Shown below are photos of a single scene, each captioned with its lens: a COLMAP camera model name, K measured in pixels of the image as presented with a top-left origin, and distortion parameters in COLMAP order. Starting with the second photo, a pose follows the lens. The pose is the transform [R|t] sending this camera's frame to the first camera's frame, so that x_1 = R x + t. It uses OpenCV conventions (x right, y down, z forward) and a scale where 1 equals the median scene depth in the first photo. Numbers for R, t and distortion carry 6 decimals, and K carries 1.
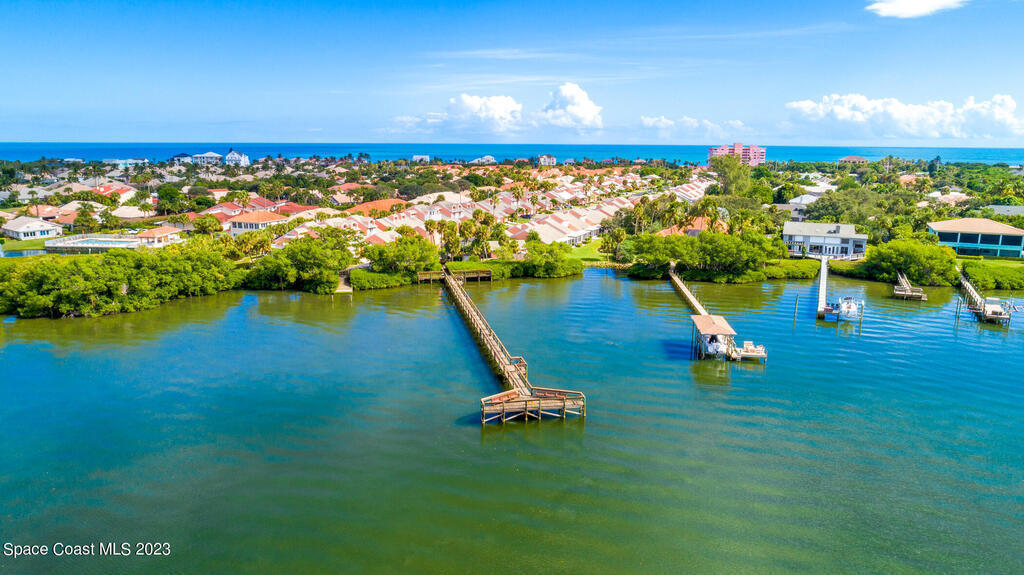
lens RADIAL K [[705.7, 0, 512.0], [0, 705.7, 287.5], [0, 0, 1]] dist [-0.005977, 0.002521]
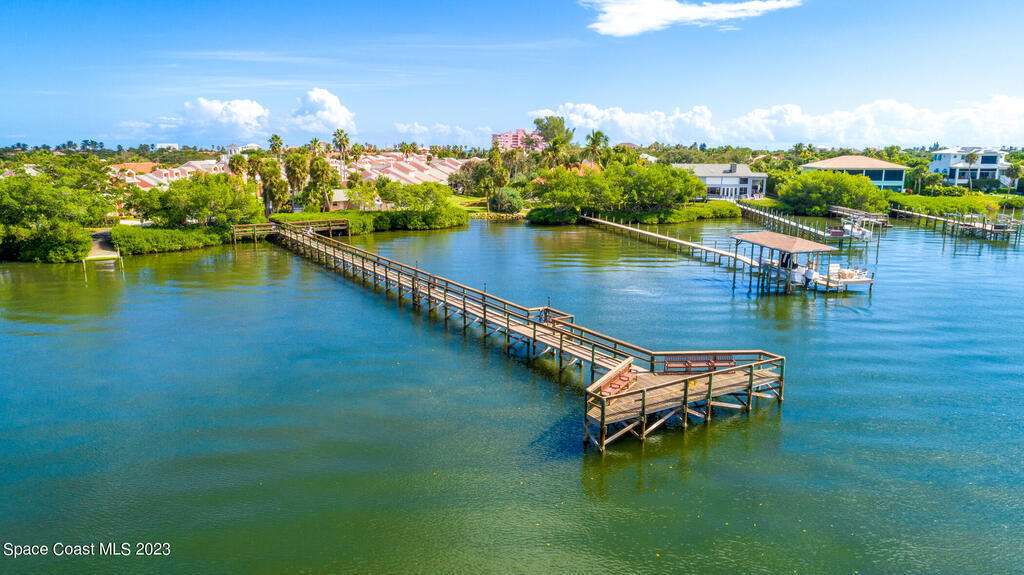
lens RADIAL K [[705.7, 0, 512.0], [0, 705.7, 287.5], [0, 0, 1]] dist [-0.005977, 0.002521]
pose [[0.943127, -0.072501, 0.324432, -0.100240], [0.075831, 0.997118, 0.002385, 0.047702], [-0.323669, 0.022352, 0.945906, 0.314128]]
